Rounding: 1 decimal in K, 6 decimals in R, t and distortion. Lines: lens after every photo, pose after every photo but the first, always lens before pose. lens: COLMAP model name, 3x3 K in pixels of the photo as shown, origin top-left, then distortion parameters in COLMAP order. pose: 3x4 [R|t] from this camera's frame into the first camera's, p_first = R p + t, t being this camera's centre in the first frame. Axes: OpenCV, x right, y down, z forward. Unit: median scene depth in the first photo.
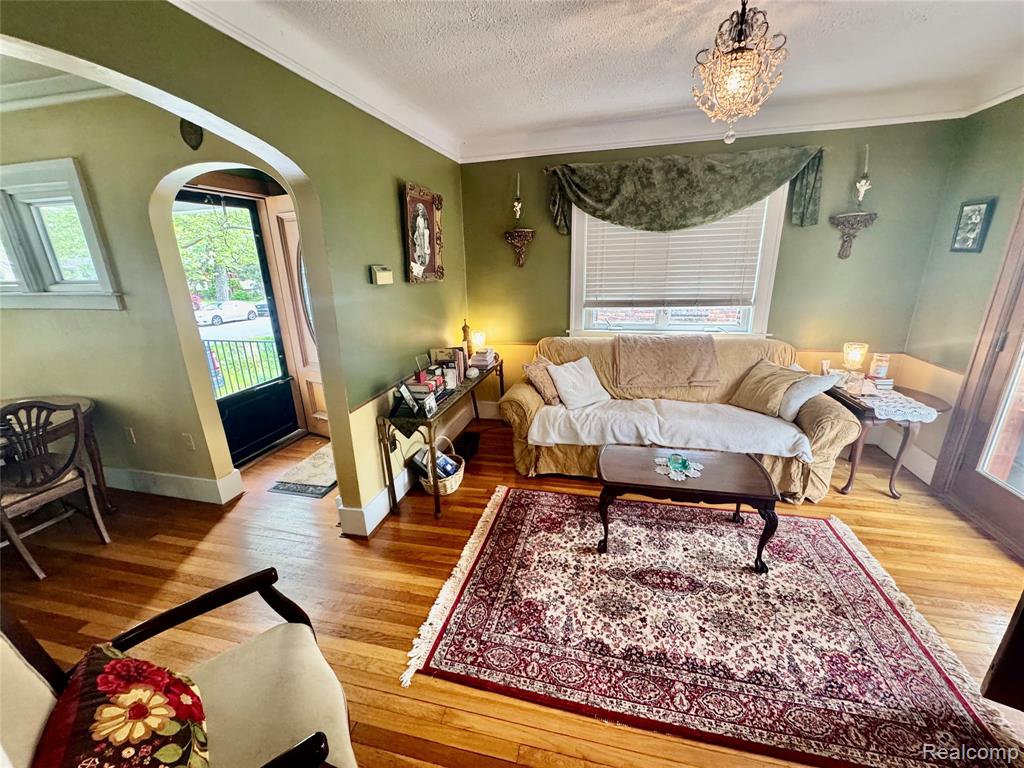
lens RADIAL K [[410.5, 0, 515.1], [0, 410.5, 383.9], [0, 0, 1]] dist [-0.002320, 0.000926]
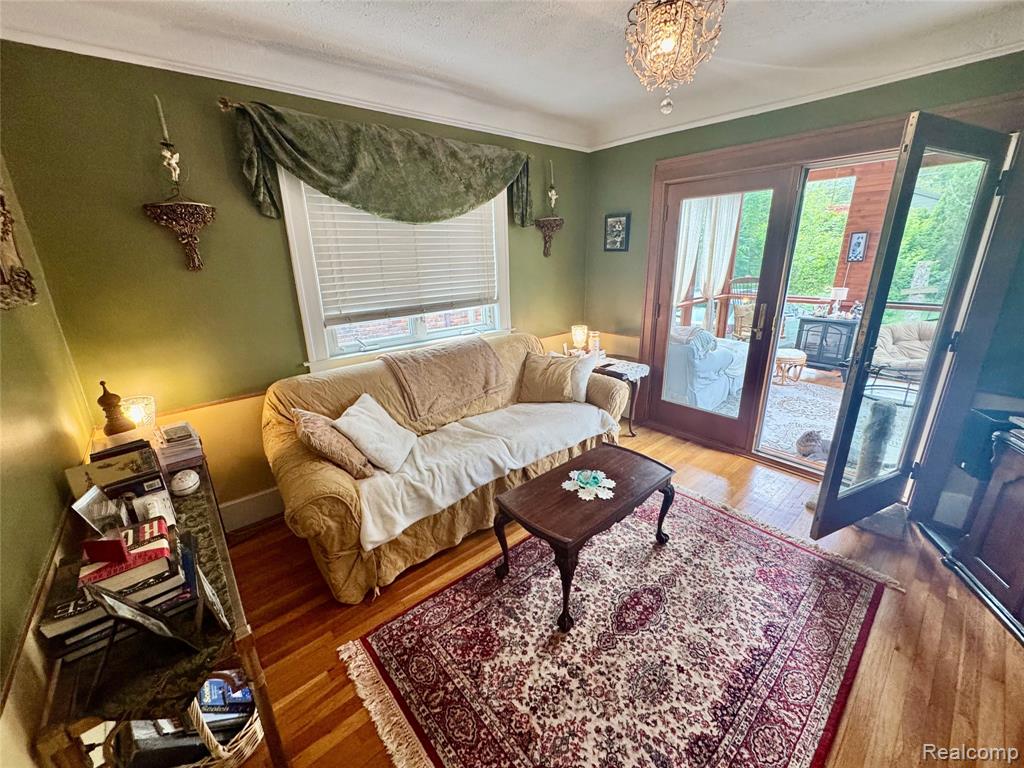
lens RADIAL K [[410.5, 0, 513.1], [0, 410.5, 383.3], [0, 0, 1]] dist [-0.002320, 0.000926]
pose [[0.582586, -0.232089, 0.778928, -0.256011], [0.249195, 0.963212, 0.100618, -0.102835], [-0.773625, 0.135486, 0.618989, 0.411118]]
